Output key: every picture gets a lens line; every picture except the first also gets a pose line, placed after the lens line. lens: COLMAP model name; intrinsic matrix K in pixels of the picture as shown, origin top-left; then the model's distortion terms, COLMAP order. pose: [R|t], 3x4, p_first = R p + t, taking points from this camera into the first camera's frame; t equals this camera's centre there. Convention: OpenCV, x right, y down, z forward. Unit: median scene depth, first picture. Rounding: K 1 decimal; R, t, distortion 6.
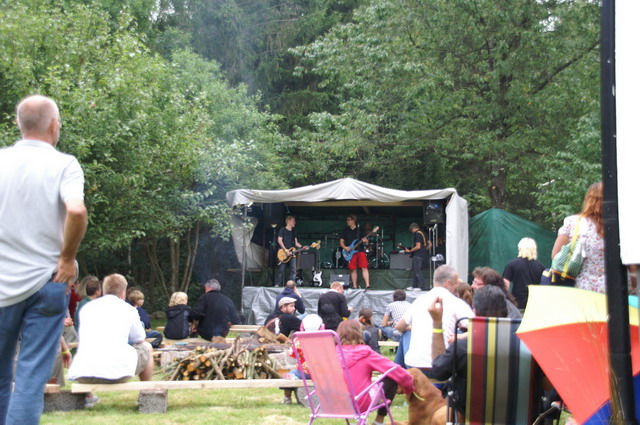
lens RADIAL K [[797.2, 0, 320.5], [0, 797.2, 230.2], [0, 0, 1]] dist [0.093231, -0.005383]
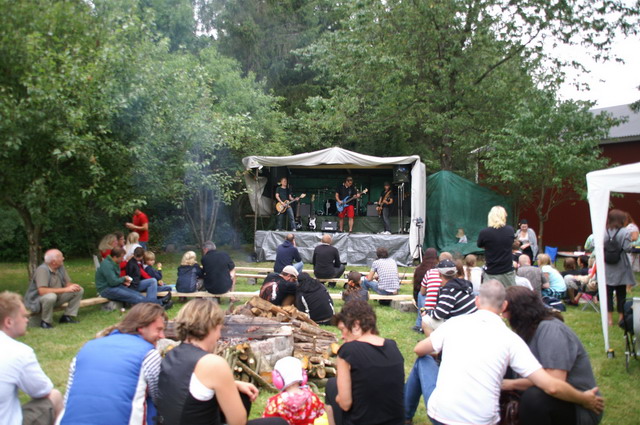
lens RADIAL K [[491.1, 0, 320.0], [0, 491.1, 212.5], [0, 0, 1]] dist [-0.064272, 0.004394]
pose [[0.999967, -0.000663, 0.008077, 0.002255], [0.000109, 0.997657, 0.068420, -0.014140], [-0.008103, -0.068417, 0.997624, 0.195165]]
